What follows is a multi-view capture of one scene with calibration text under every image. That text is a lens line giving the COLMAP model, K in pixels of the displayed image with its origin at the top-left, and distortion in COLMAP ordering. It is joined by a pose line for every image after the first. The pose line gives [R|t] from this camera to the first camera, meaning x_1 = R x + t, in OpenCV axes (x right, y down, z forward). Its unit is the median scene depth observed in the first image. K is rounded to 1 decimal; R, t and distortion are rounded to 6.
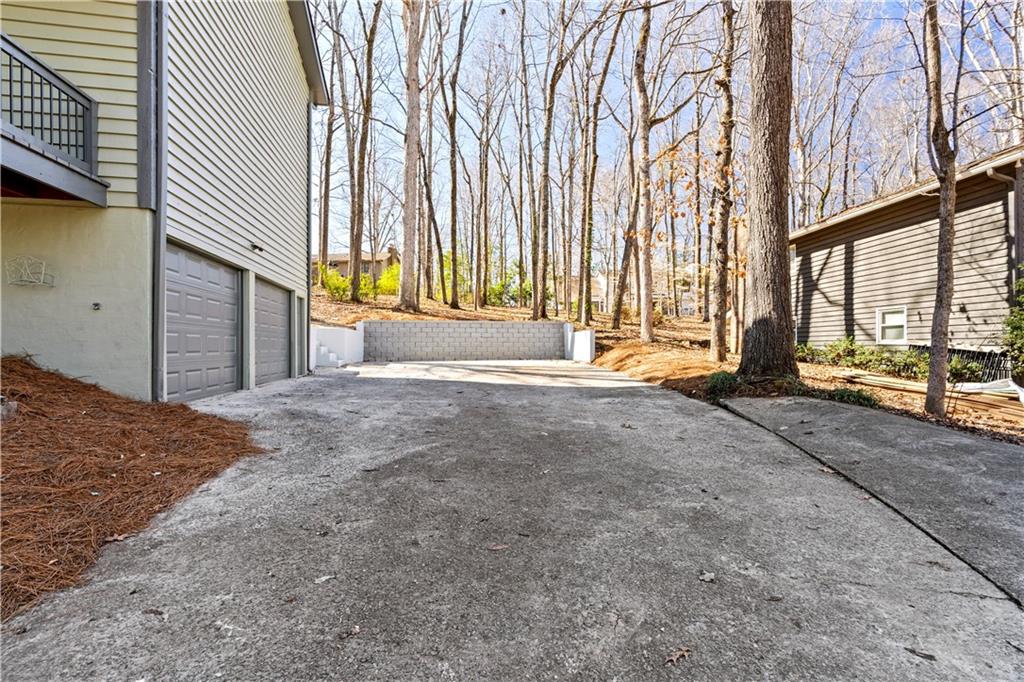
lens RADIAL K [[470.1, 0, 515.7], [0, 470.1, 344.6], [0, 0, 1]] dist [-0.003560, -0.000042]
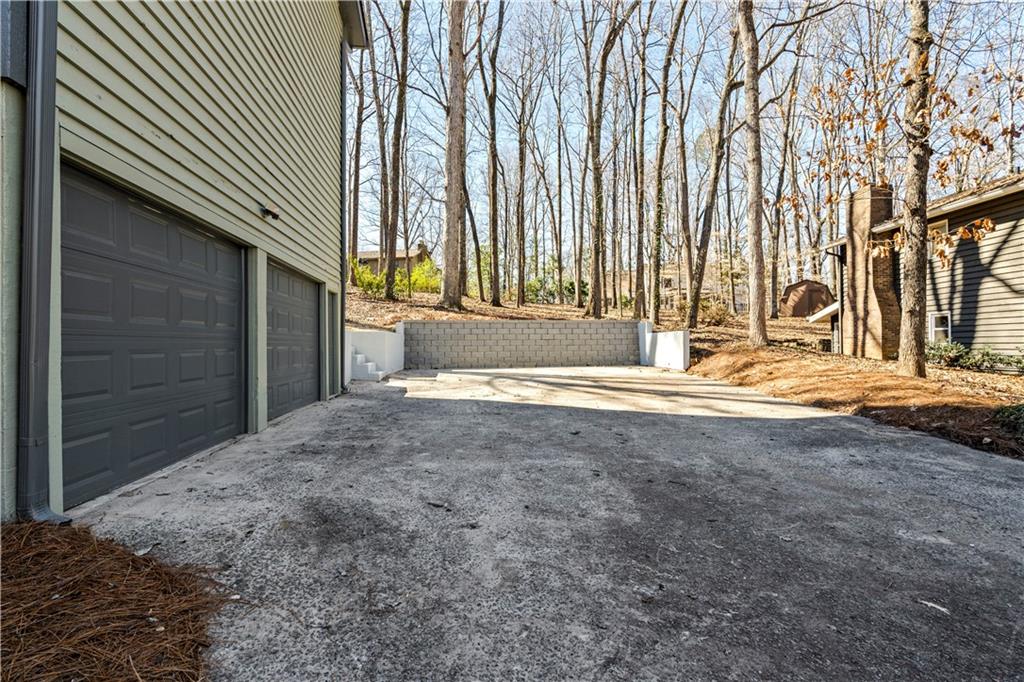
lens RADIAL K [[470.1, 0, 513.3], [0, 470.1, 337.3], [0, 0, 1]] dist [-0.003560, -0.000042]
pose [[0.998409, -0.006472, -0.056012, -0.080817], [0.005905, 0.999930, -0.010280, -0.012023], [0.056075, 0.009933, 0.998377, 0.168440]]
